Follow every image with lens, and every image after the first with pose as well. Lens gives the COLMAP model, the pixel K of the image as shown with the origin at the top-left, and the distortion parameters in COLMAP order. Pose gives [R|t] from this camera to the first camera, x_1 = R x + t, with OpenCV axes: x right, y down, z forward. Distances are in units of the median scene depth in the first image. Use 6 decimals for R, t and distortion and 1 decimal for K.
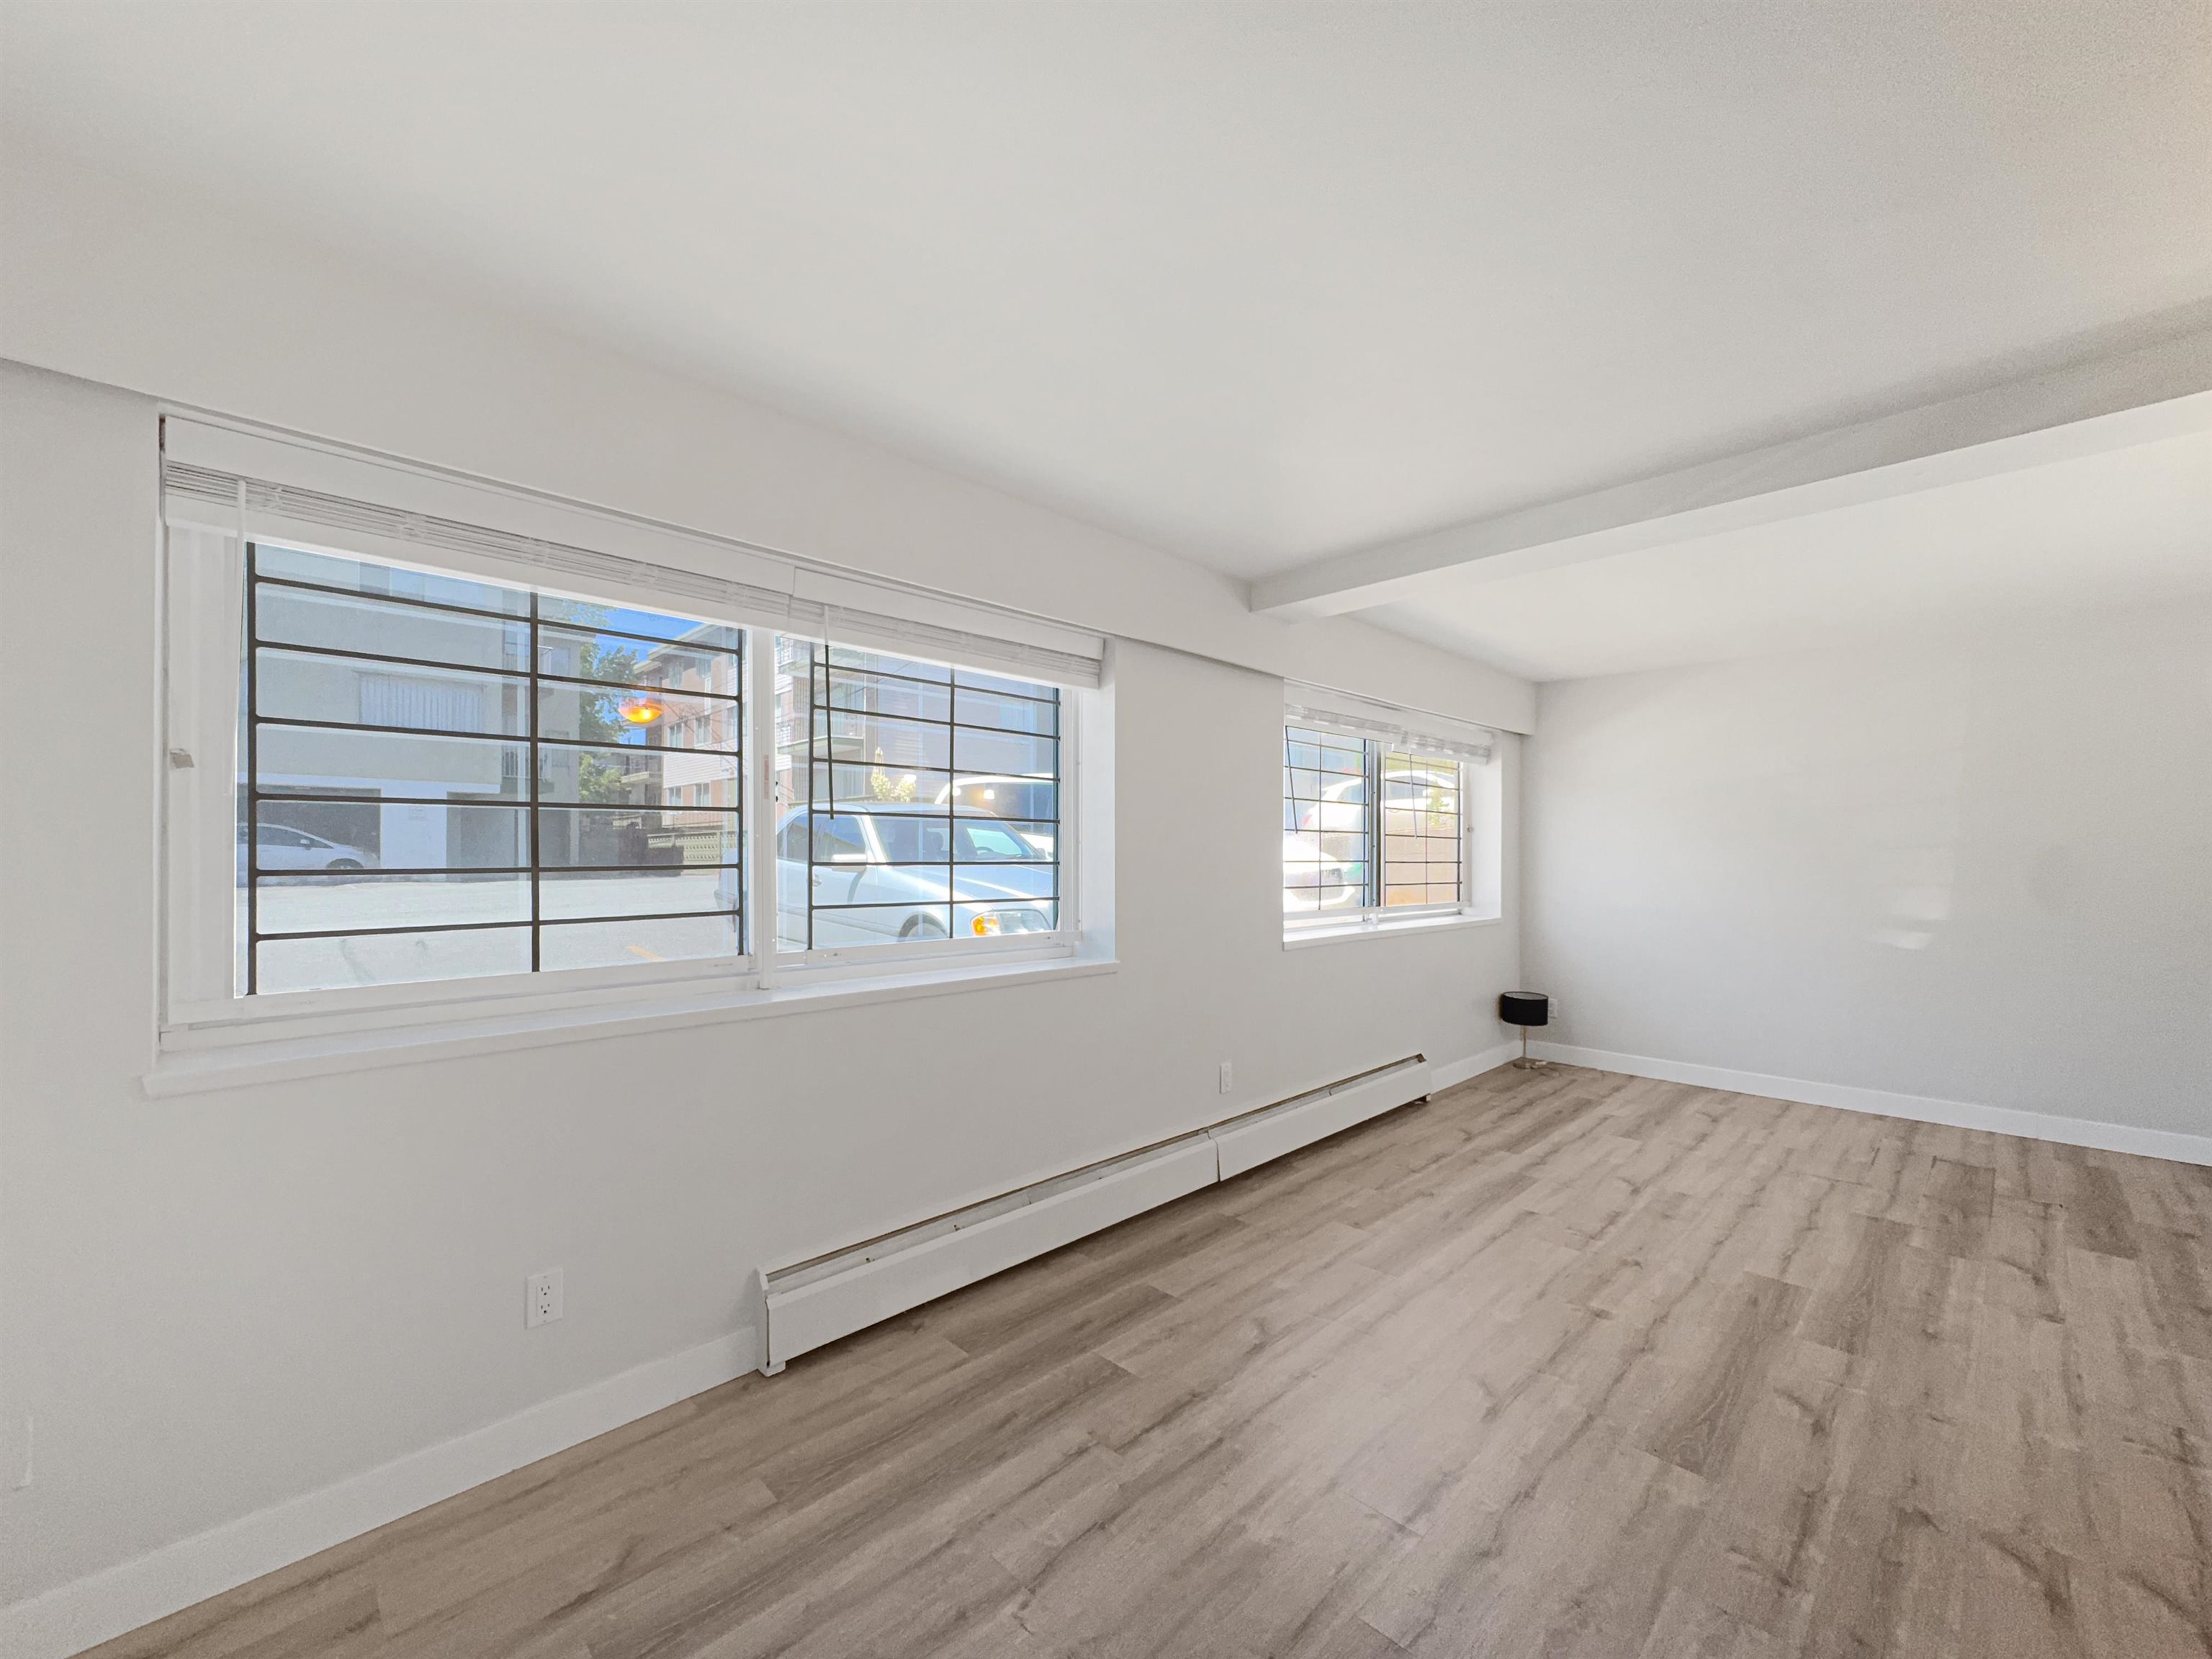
lens RADIAL K [[896.2, 0, 1096.9], [0, 896.2, 843.2], [0, 0, 1]] dist [-0.001766, -0.000228]
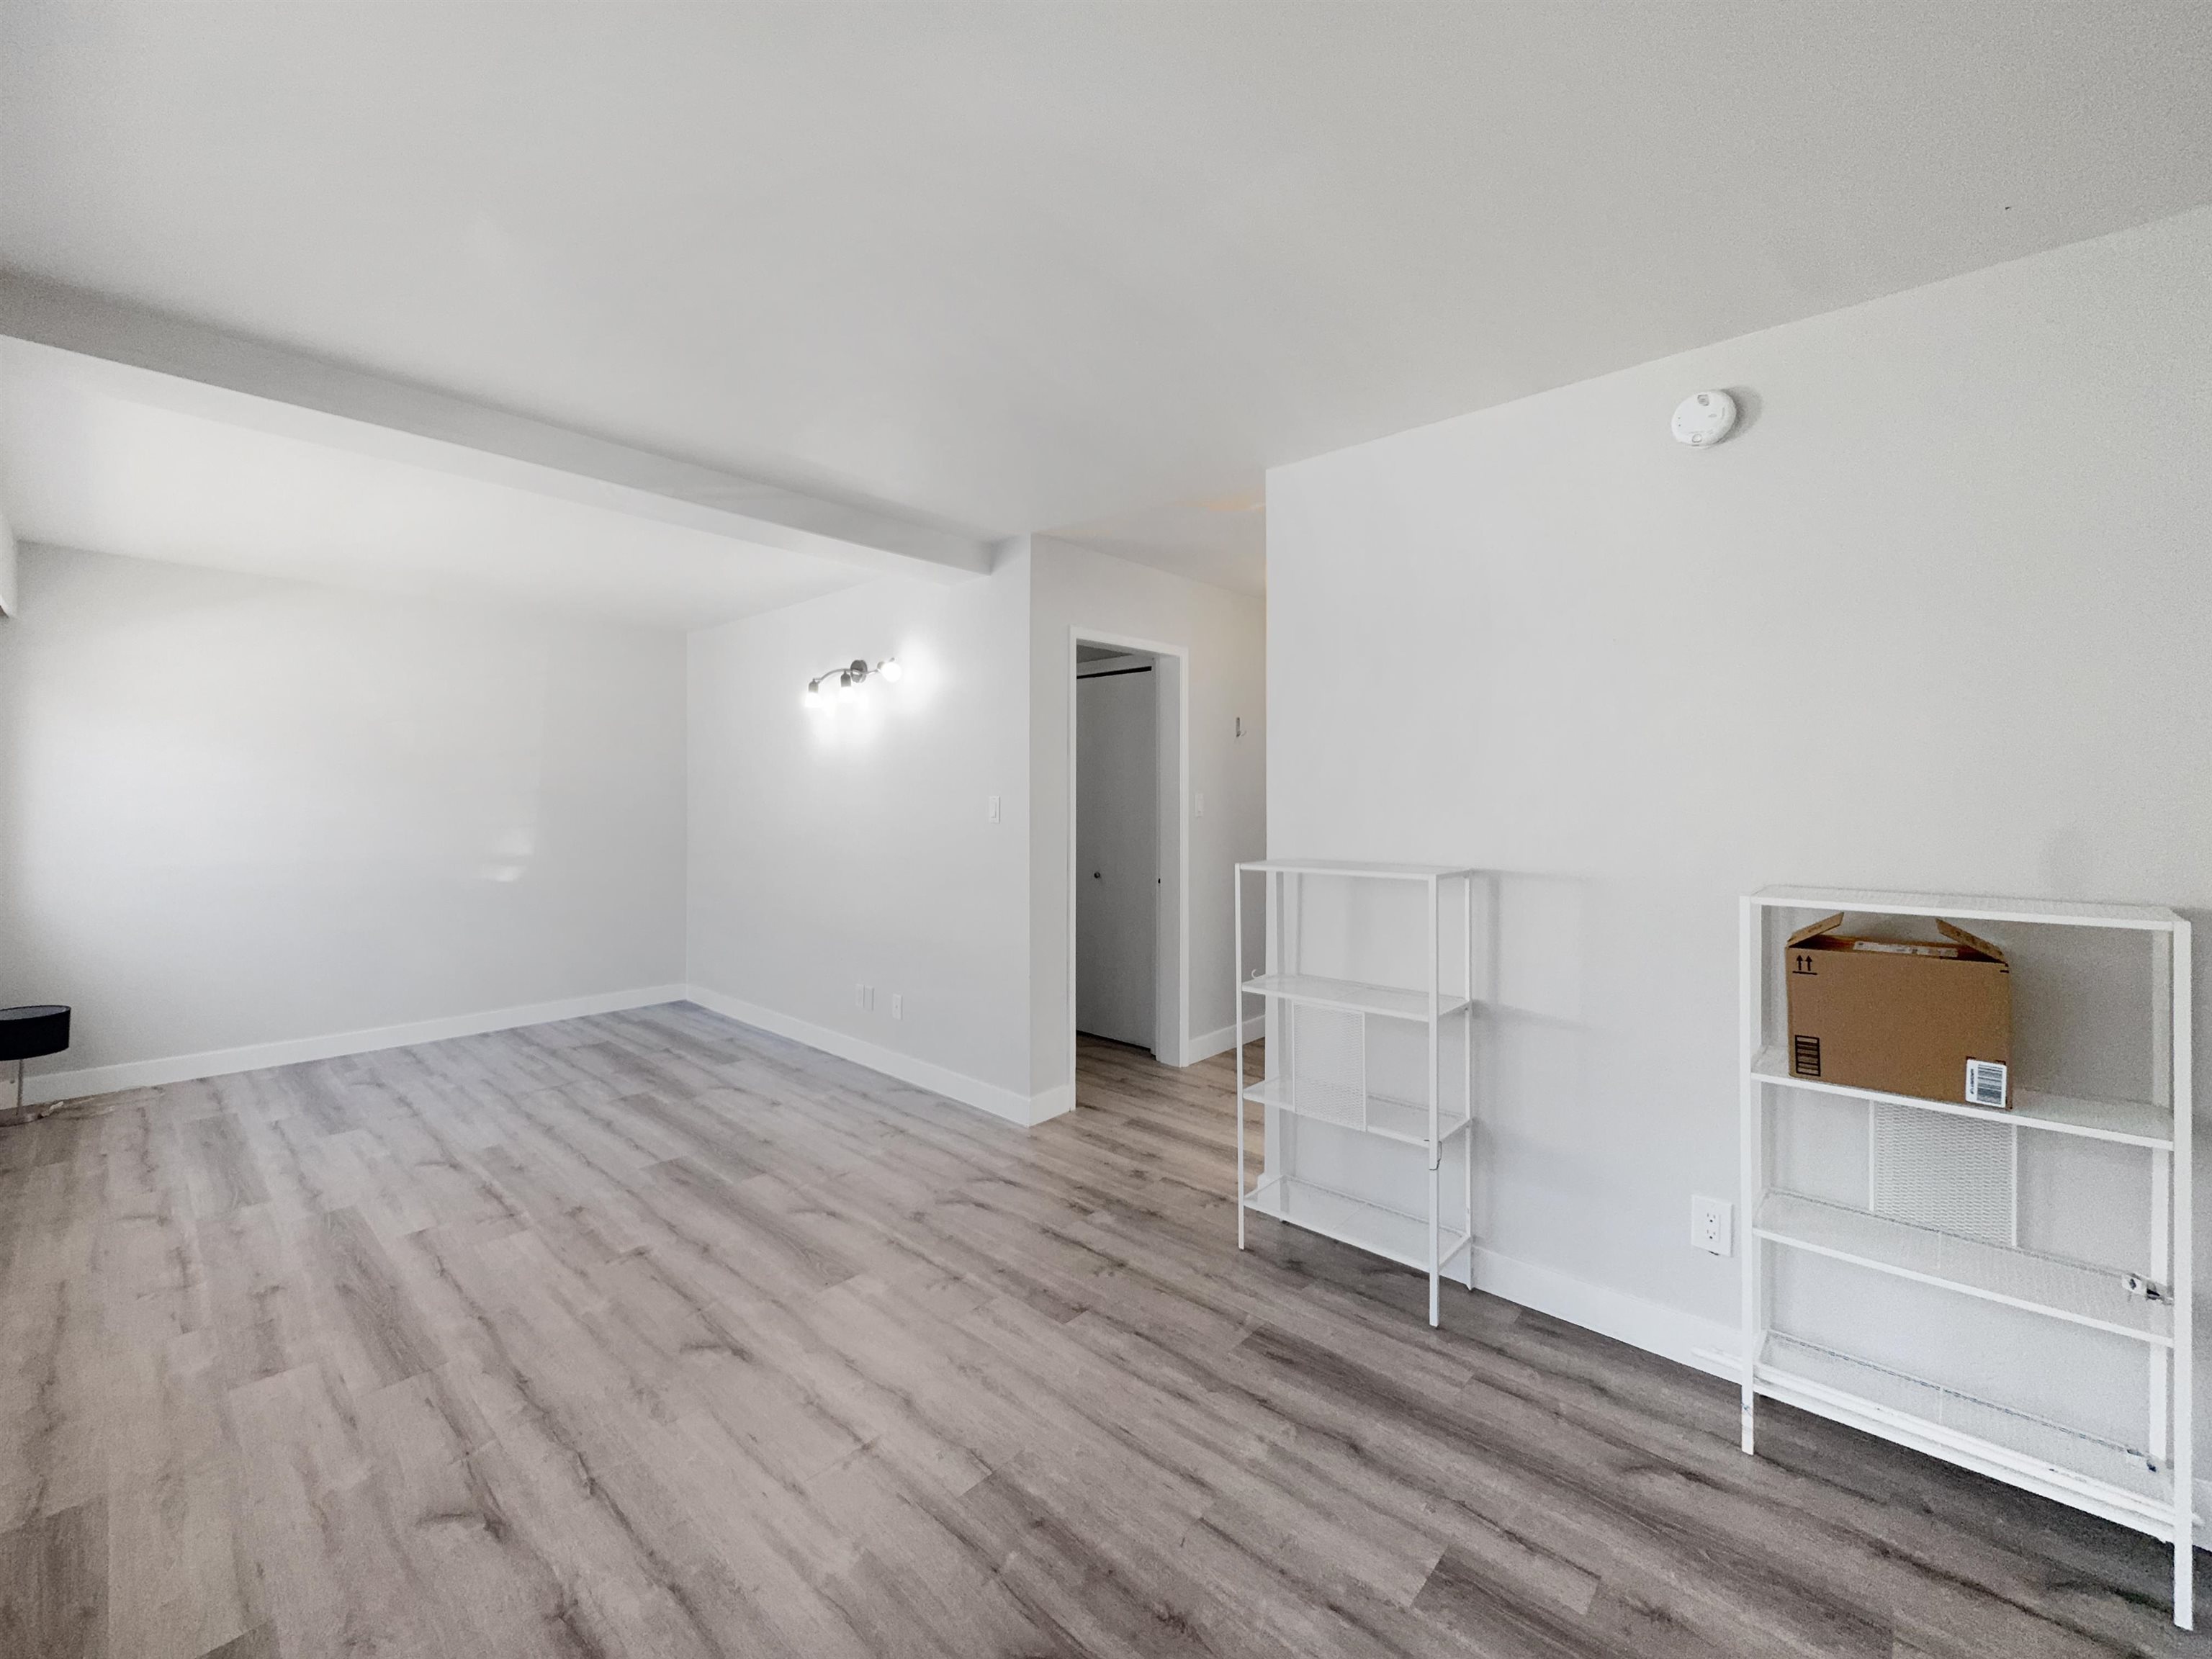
lens RADIAL K [[896.2, 0, 1098.7], [0, 896.2, 817.0], [0, 0, 1]] dist [-0.001766, -0.000228]
pose [[-0.062690, -0.026077, 0.997692, -0.456005], [-0.017747, 0.999530, 0.025010, -0.011263], [-0.997875, -0.016139, -0.063123, 0.506692]]
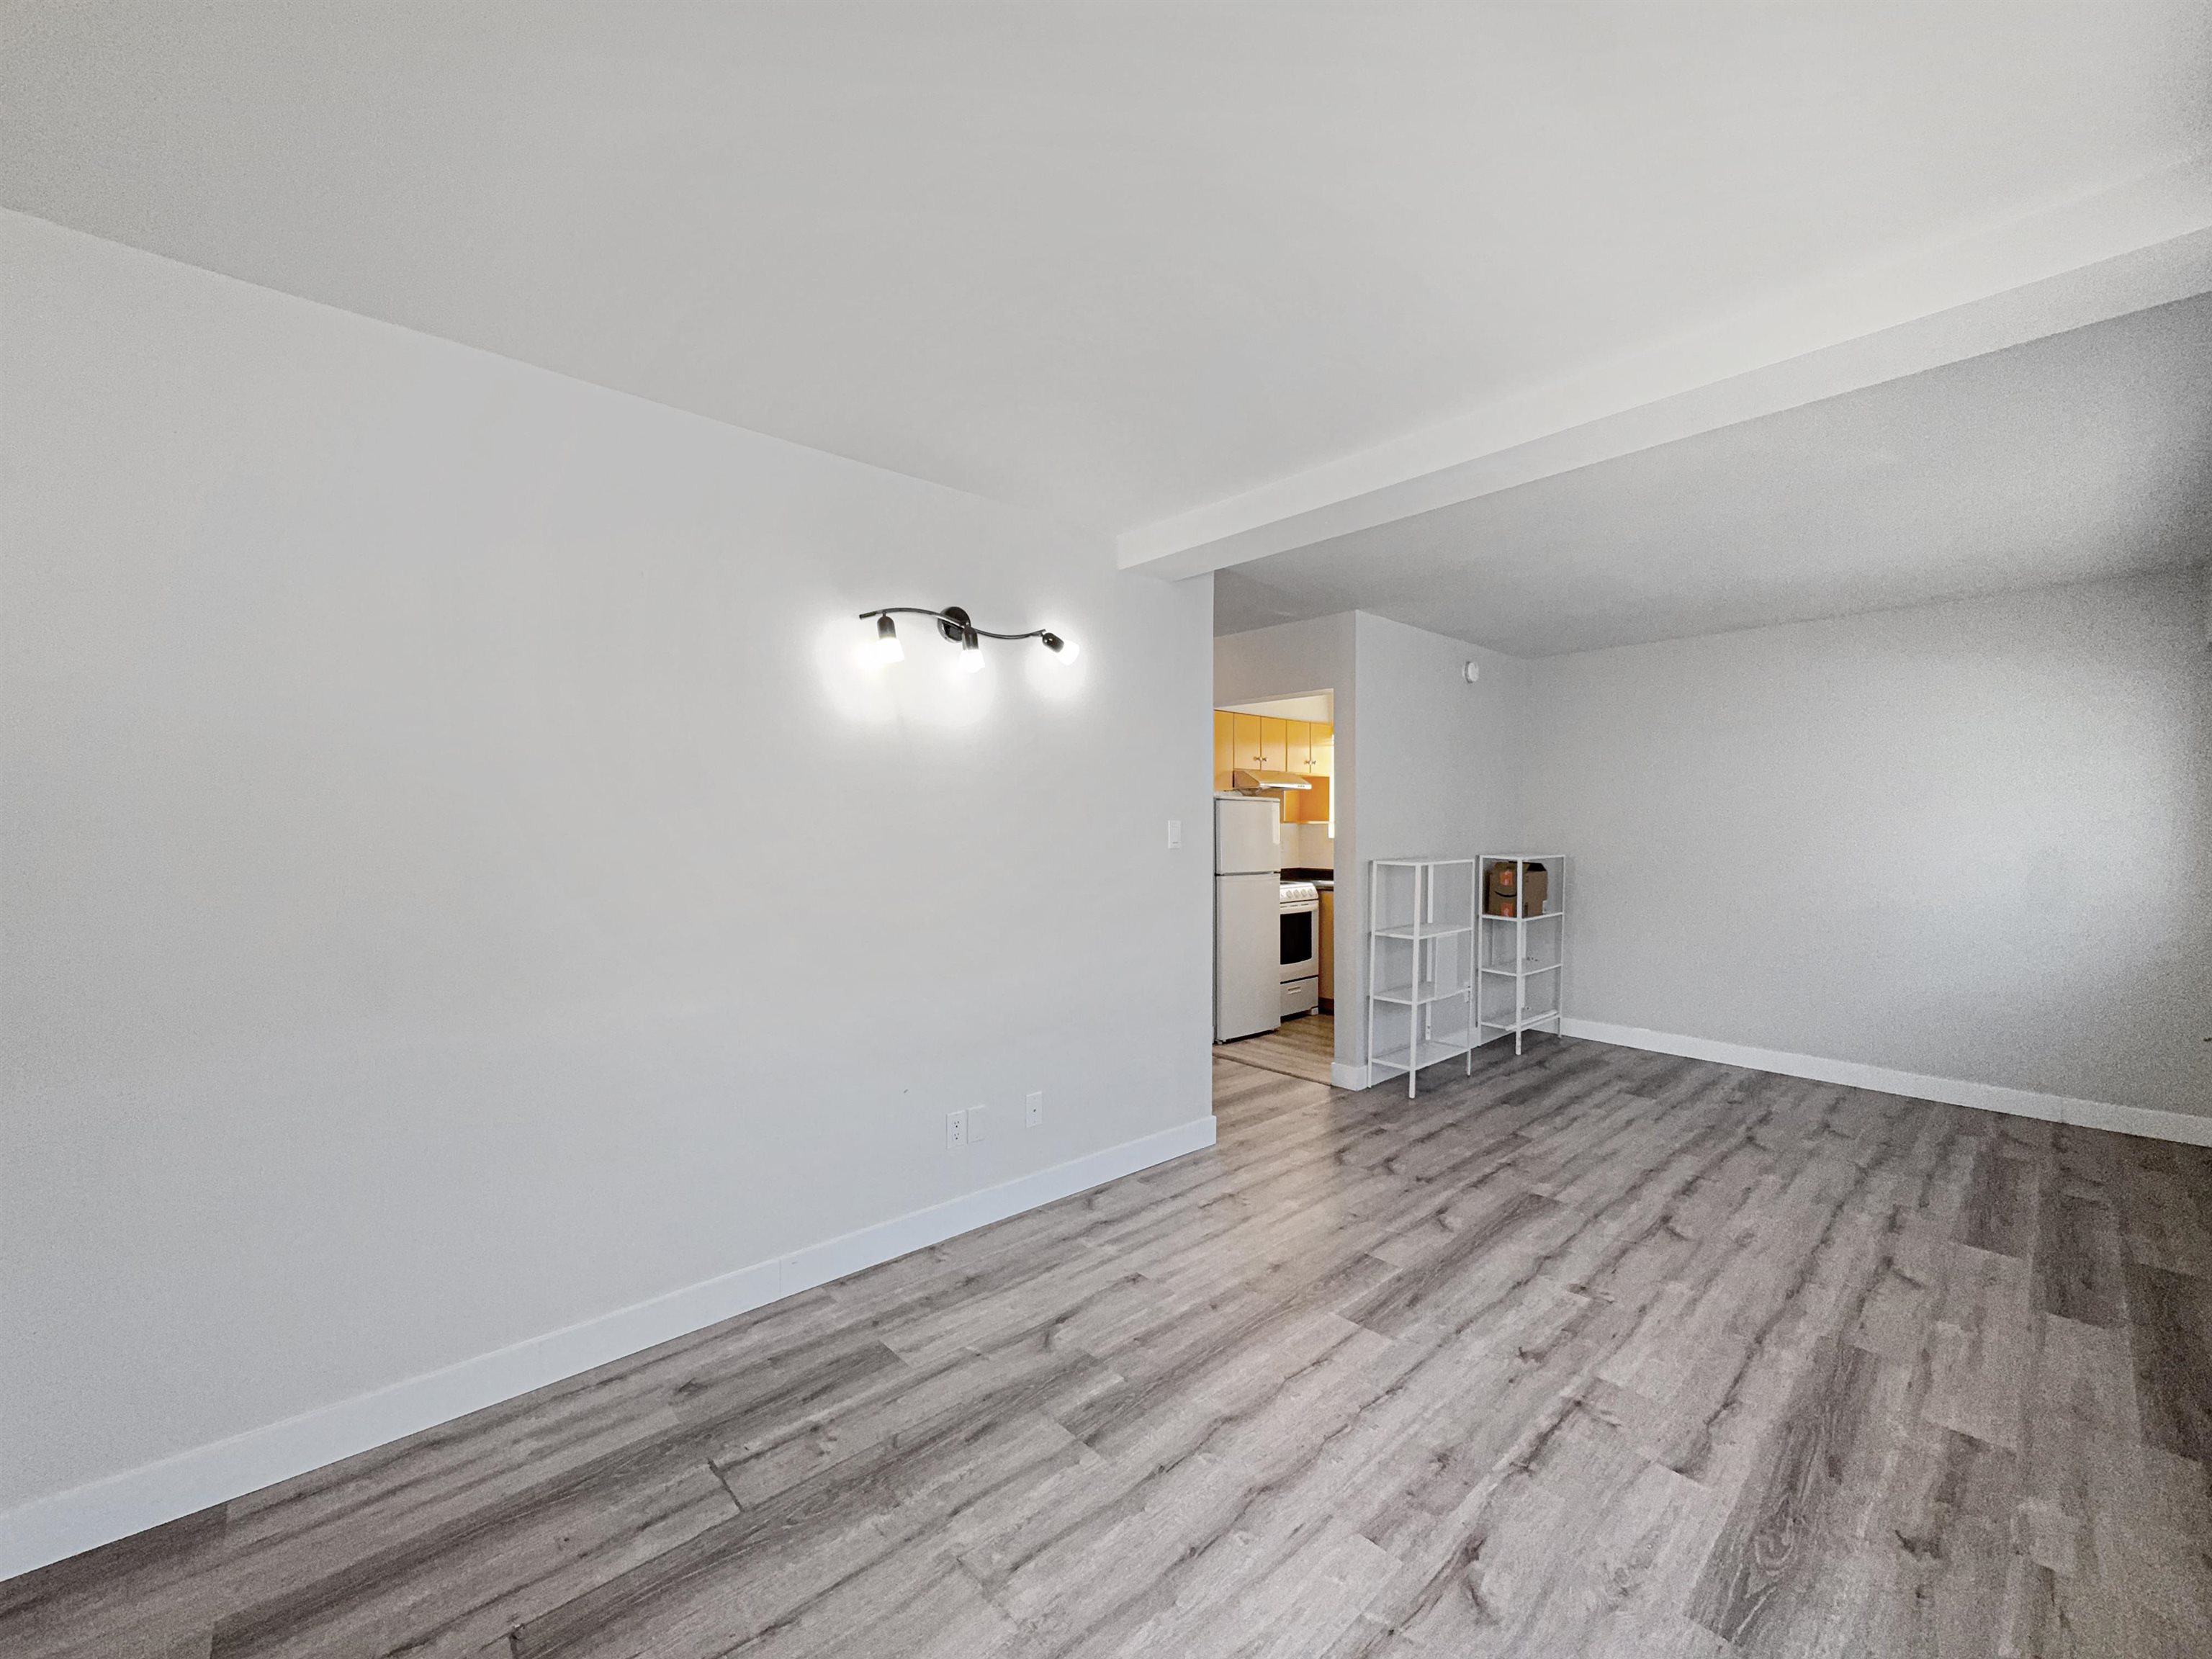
lens RADIAL K [[896.2, 0, 1103.1], [0, 896.2, 832.0], [0, 0, 1]] dist [-0.001766, -0.000228]
pose [[-0.999678, -0.002408, 0.025263, 0.995354], [-0.002646, 0.999953, -0.009372, 0.025737], [-0.025239, -0.009436, -0.999637, 1.875621]]
